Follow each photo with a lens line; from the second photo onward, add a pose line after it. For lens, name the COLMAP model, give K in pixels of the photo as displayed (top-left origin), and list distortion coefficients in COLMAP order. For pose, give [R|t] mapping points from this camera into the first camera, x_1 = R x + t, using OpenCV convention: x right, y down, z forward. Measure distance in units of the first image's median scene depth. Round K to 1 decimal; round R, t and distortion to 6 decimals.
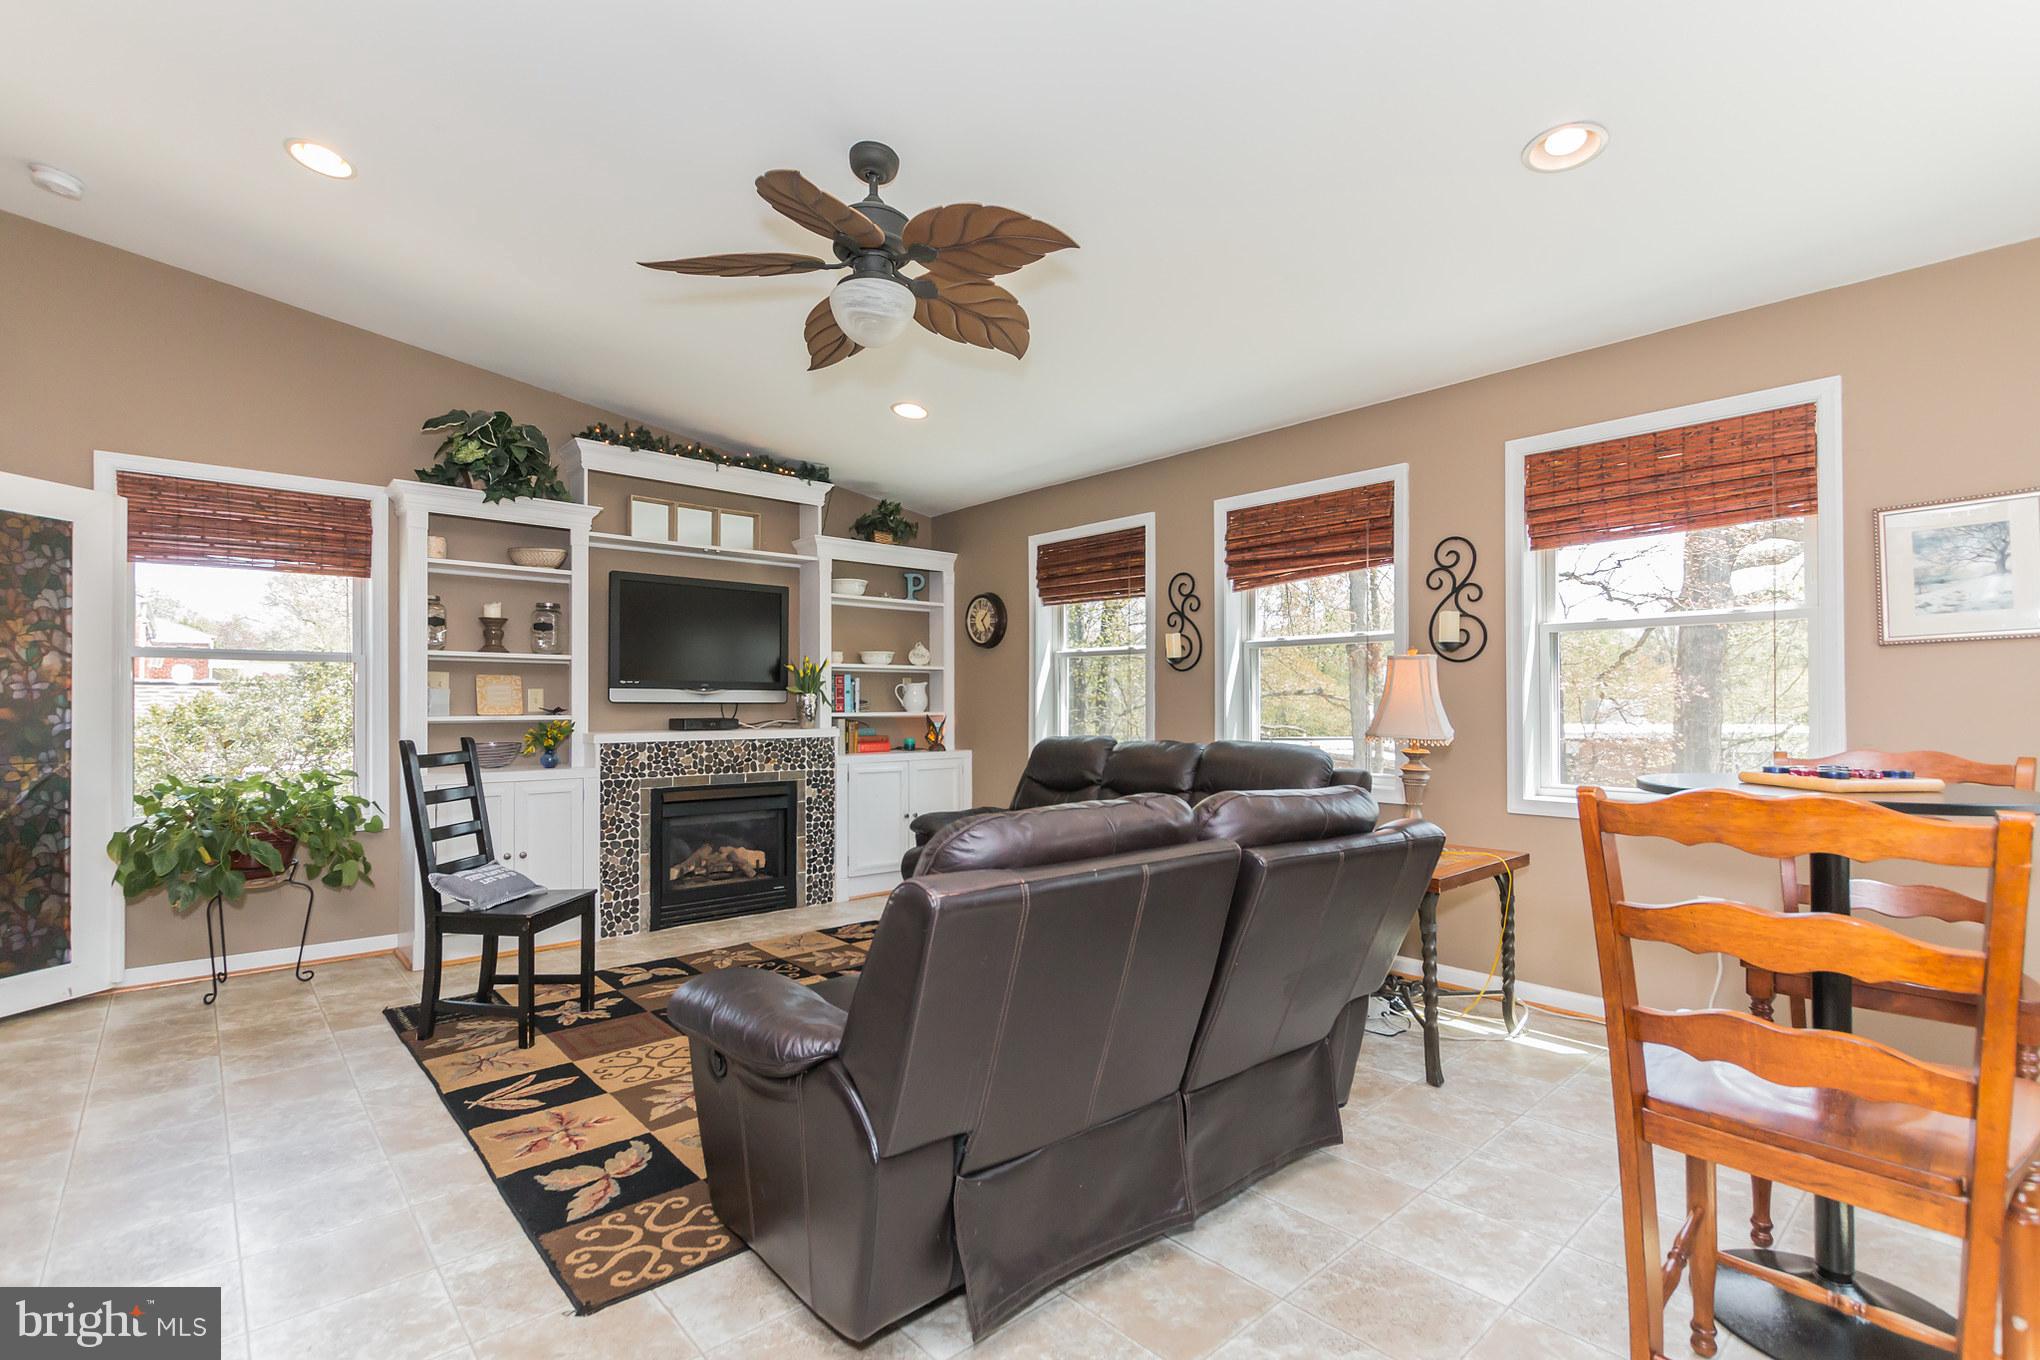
lens RADIAL K [[940.5, 0, 963.1], [0, 940.5, 695.1], [0, 0, 1]] dist [0.001427, -0.000422]
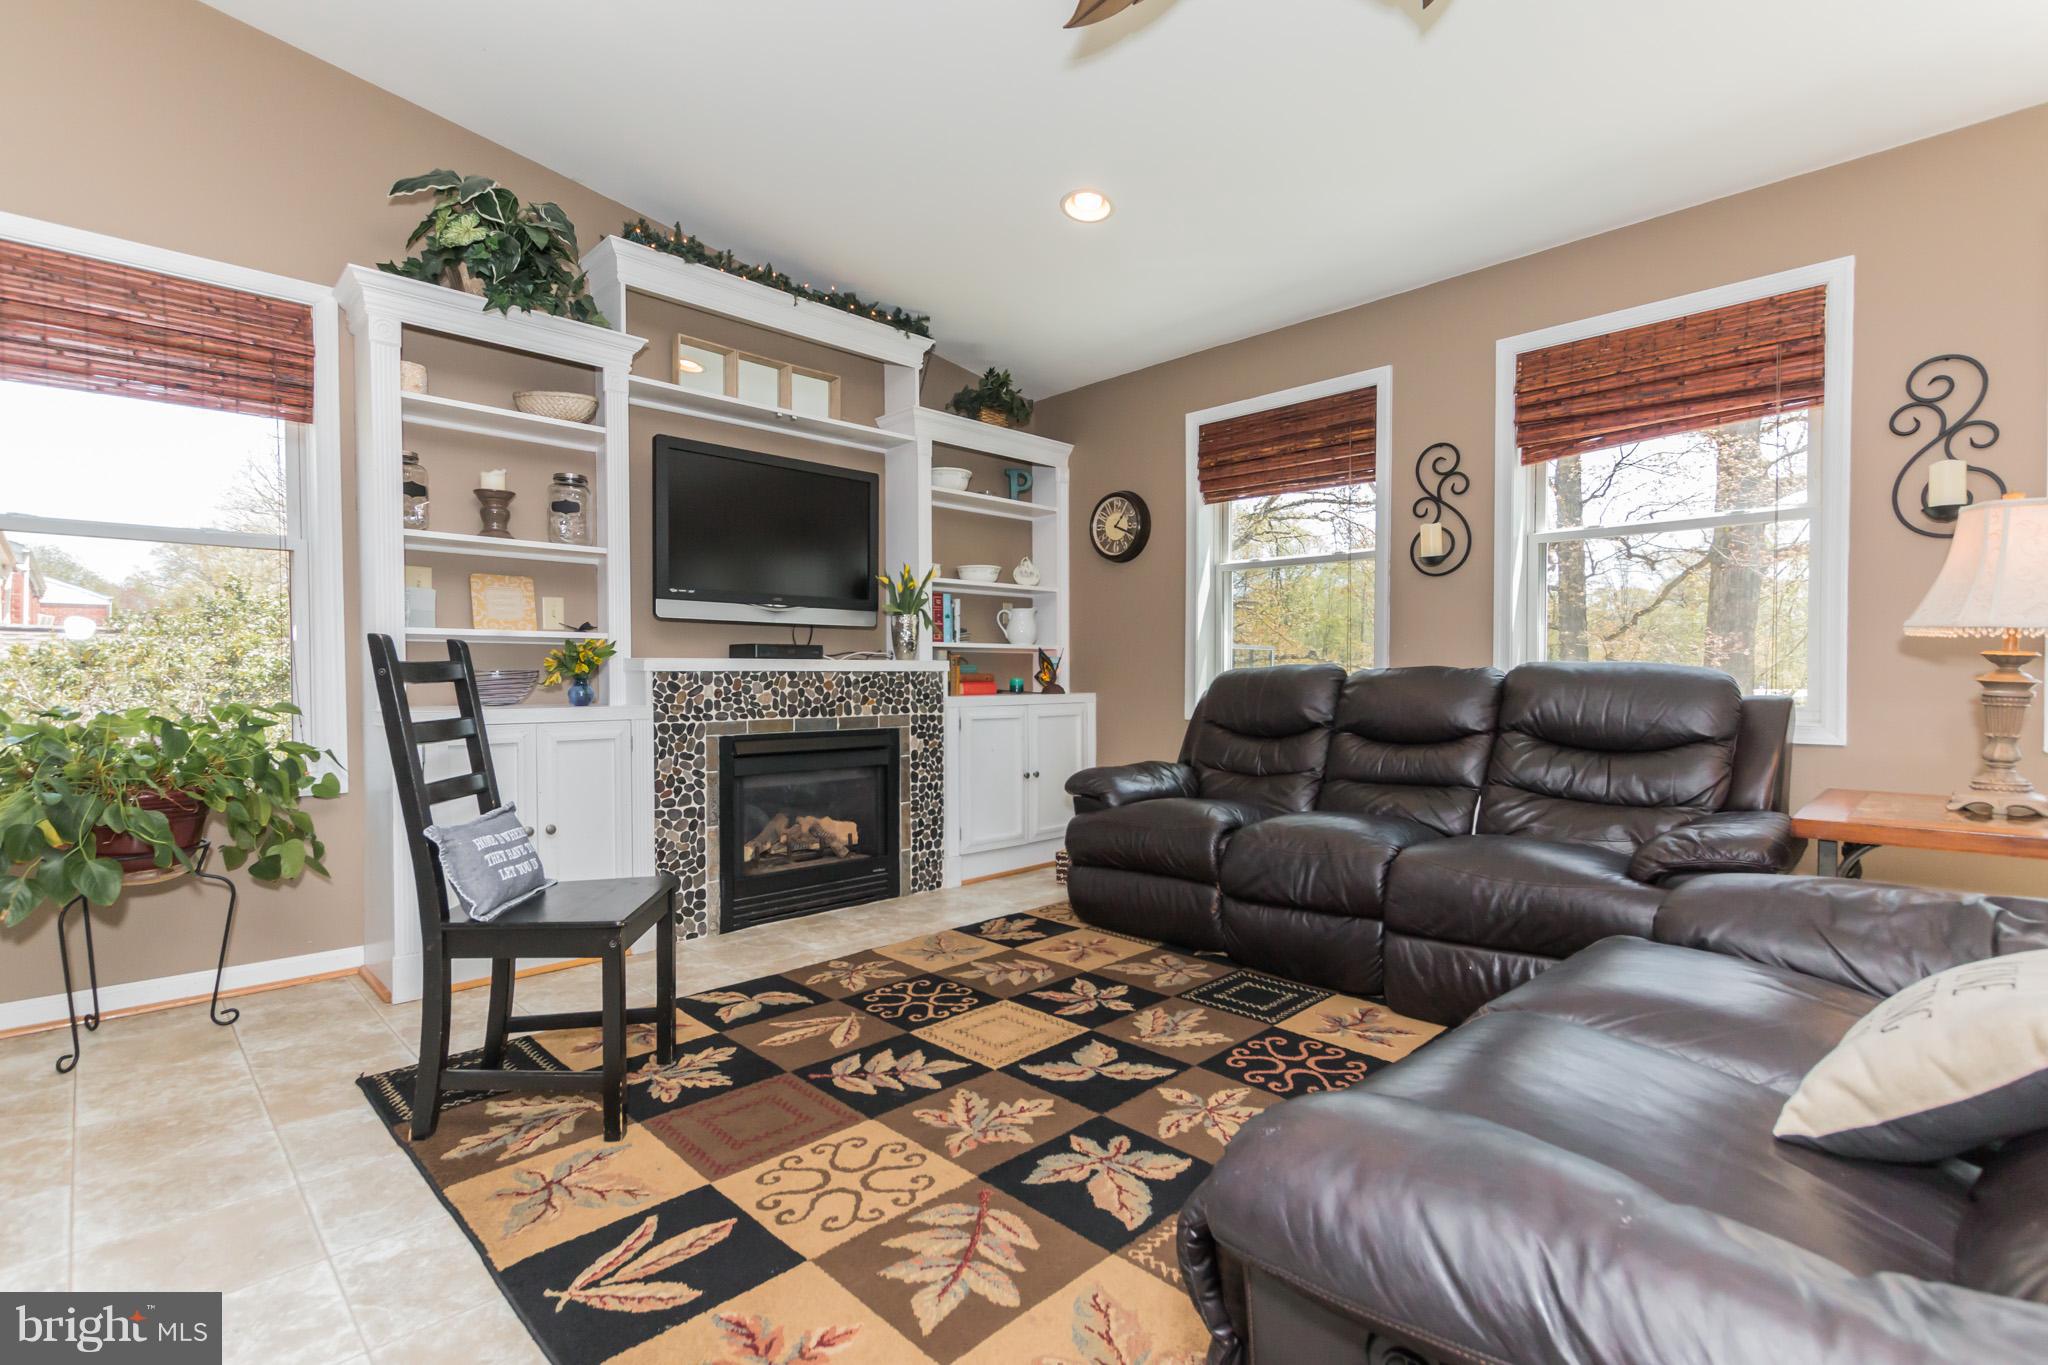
lens RADIAL K [[958.2, 0, 966.5], [0, 958.2, 691.5], [0, 0, 1]] dist [0.001238, -0.000768]
pose [[0.998611, -0.002214, 0.052639, -0.196566], [0.000806, 0.999642, 0.026751, 0.049606], [-0.052679, -0.026672, 0.998255, 0.281458]]
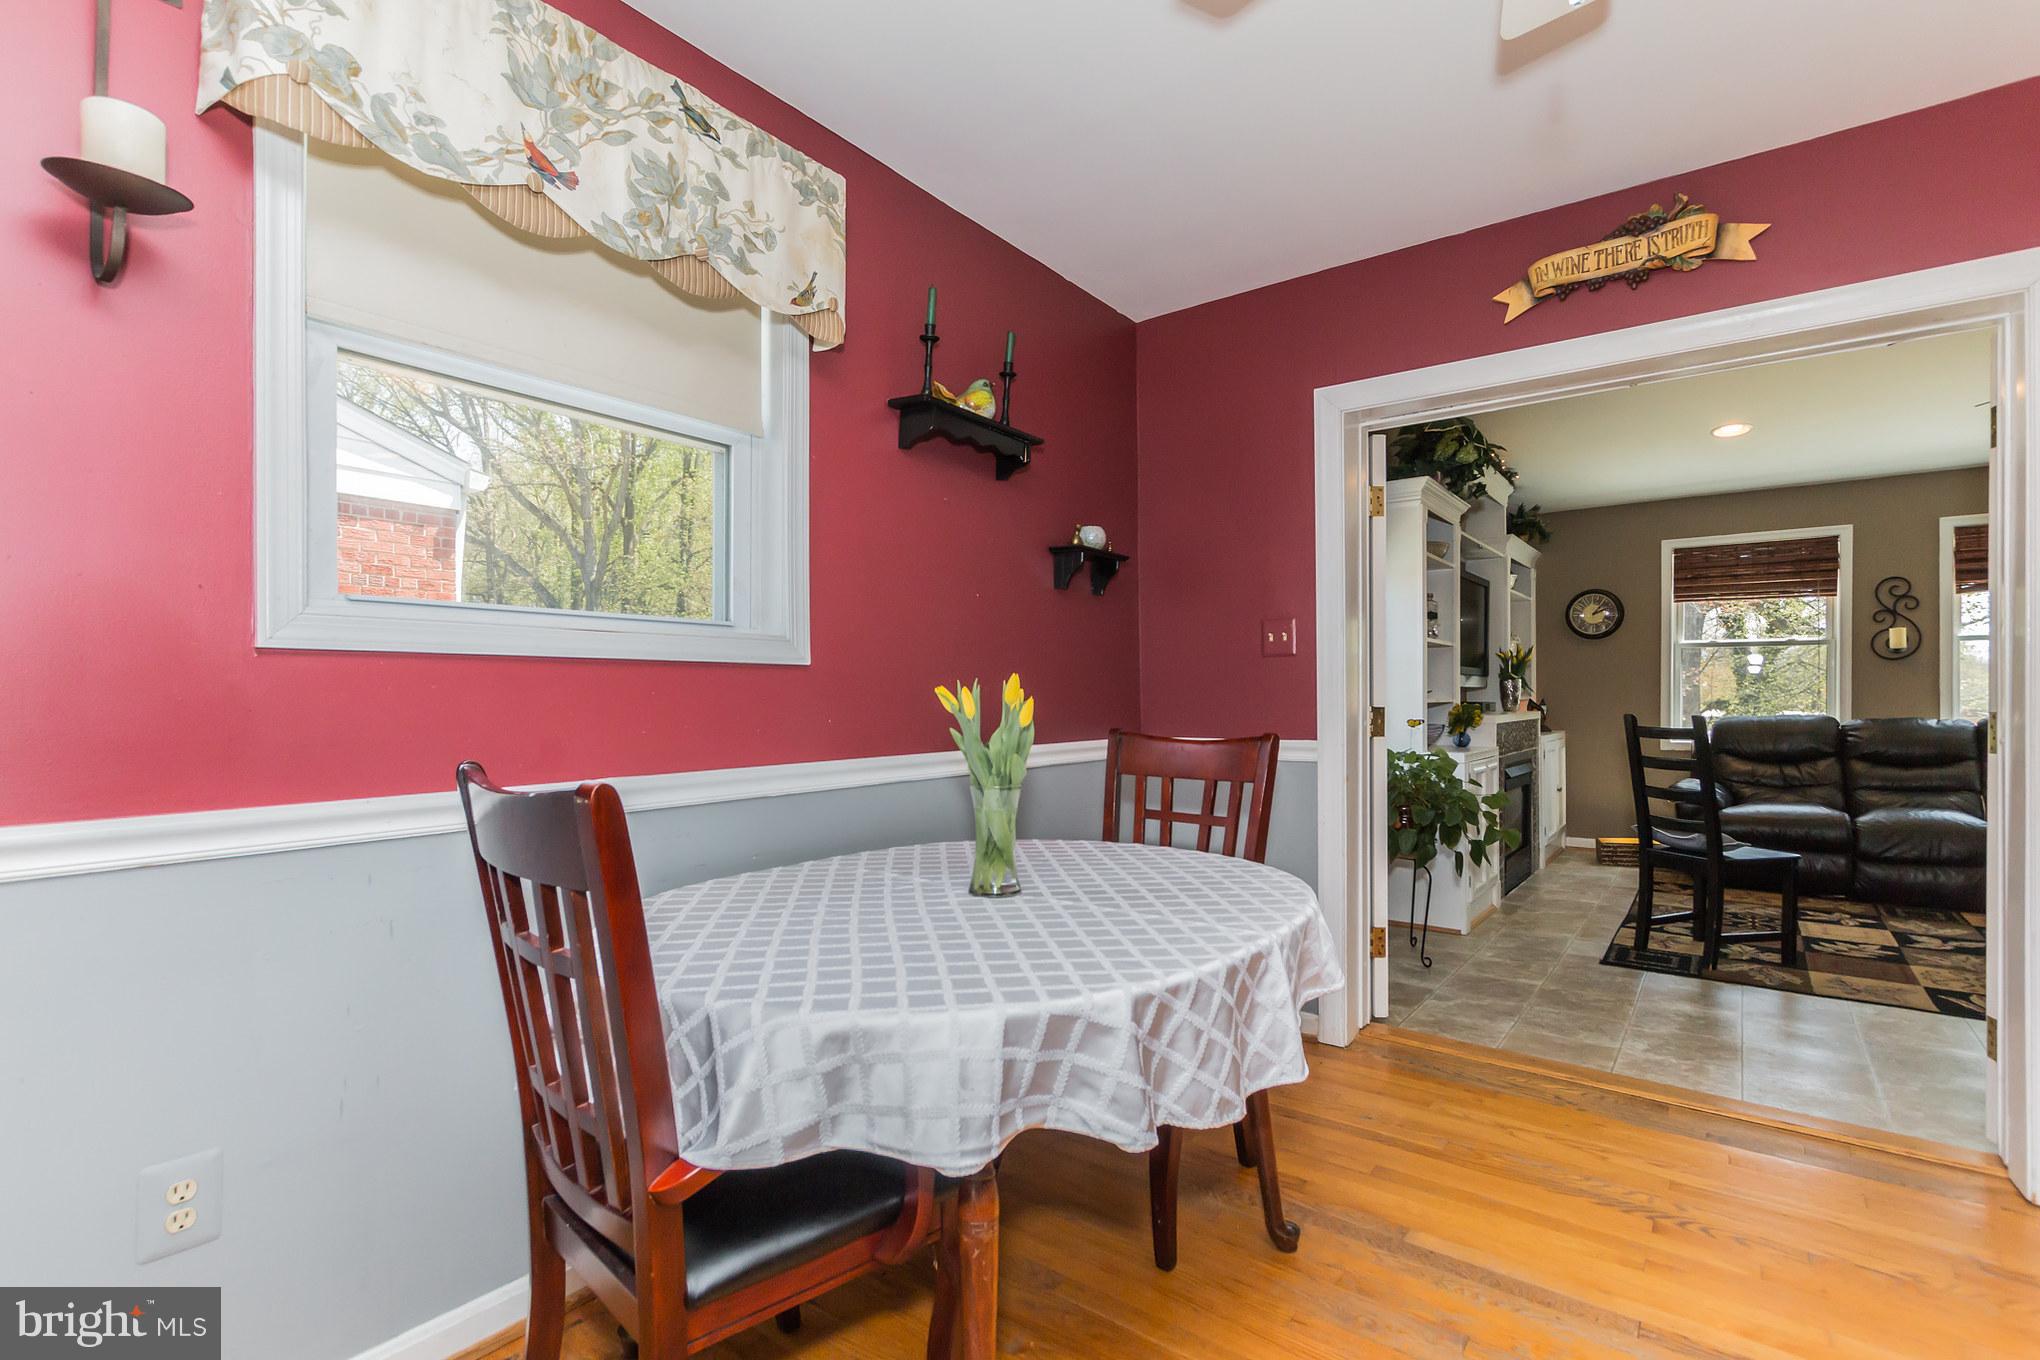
lens RADIAL K [[940.5, 0, 963.1], [0, 940.5, 695.1], [0, 0, 1]] dist [0.001427, -0.000422]
pose [[0.984576, -0.000085, 0.174955, -1.229556], [-0.001316, 0.999968, 0.007895, 0.011514], [-0.174950, -0.008004, 0.984545, 0.041317]]
